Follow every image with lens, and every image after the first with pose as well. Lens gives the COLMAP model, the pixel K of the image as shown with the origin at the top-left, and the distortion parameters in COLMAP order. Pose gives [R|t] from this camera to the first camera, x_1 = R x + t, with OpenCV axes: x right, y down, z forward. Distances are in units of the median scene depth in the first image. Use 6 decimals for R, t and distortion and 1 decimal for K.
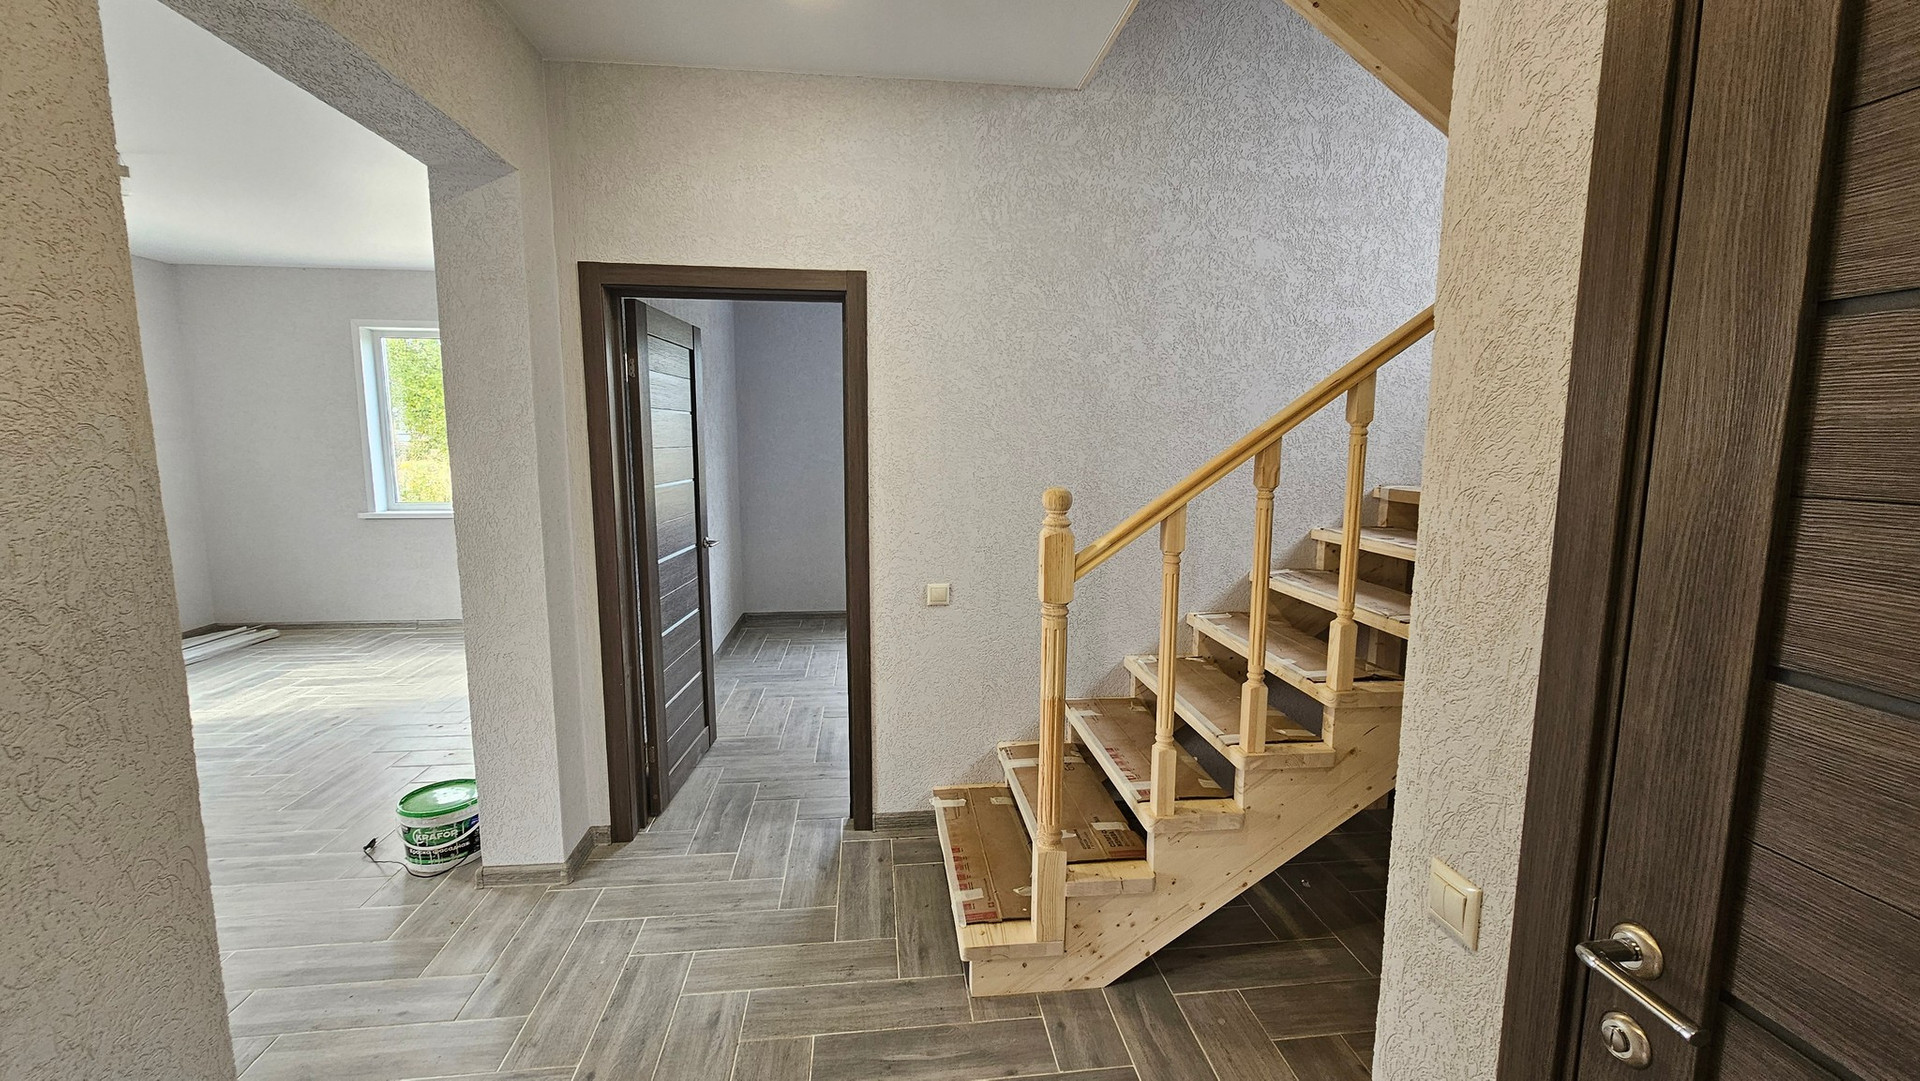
lens RADIAL K [[778.9, 0, 962.0], [0, 778.9, 535.8], [0, 0, 1]] dist [-0.000462, 0.000085]
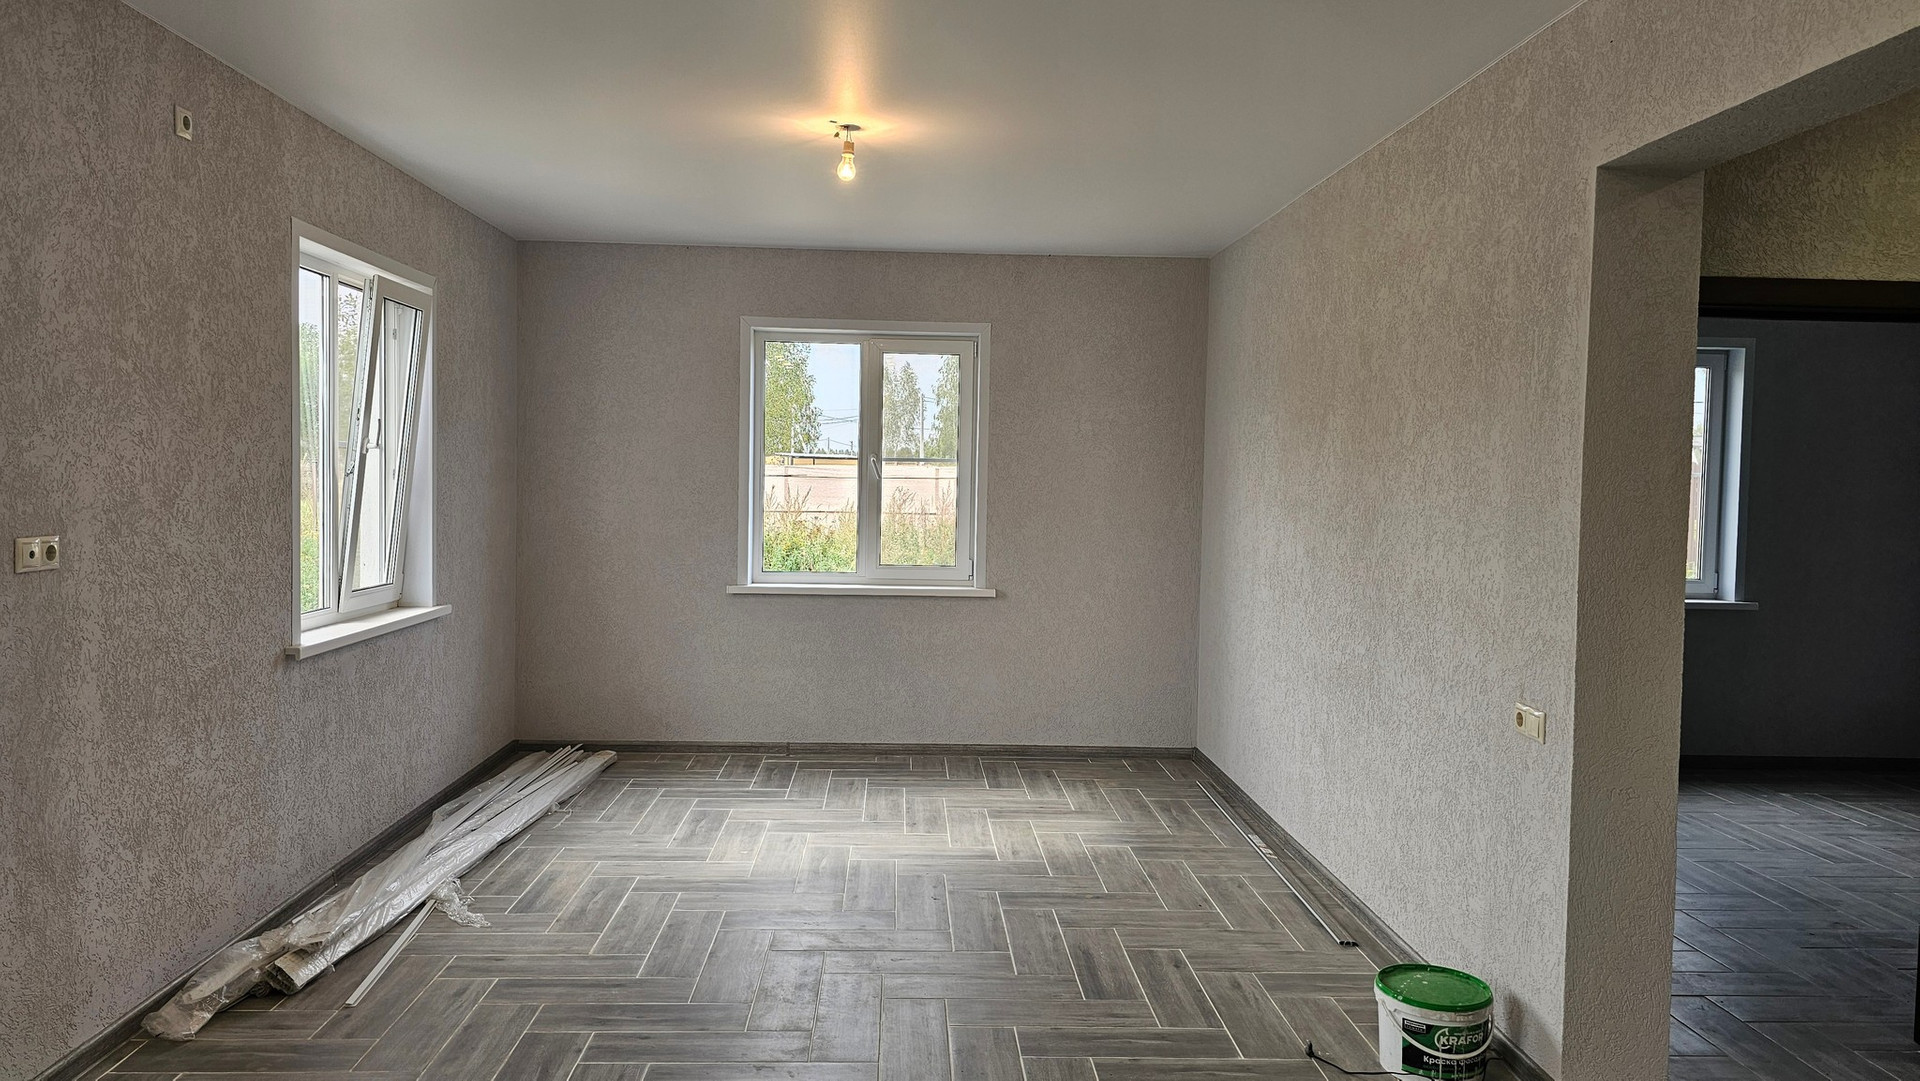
lens RADIAL K [[1250.0, 0, 956.8], [0, 1250.0, 523.4], [0, 0, 1]] dist [0.005294, 0.000106]
pose [[0.997091, 0.015864, -0.074554, -0.657761], [-0.022144, 0.996204, -0.084184, 0.006612], [0.072936, 0.085590, 0.993657, -0.153362]]
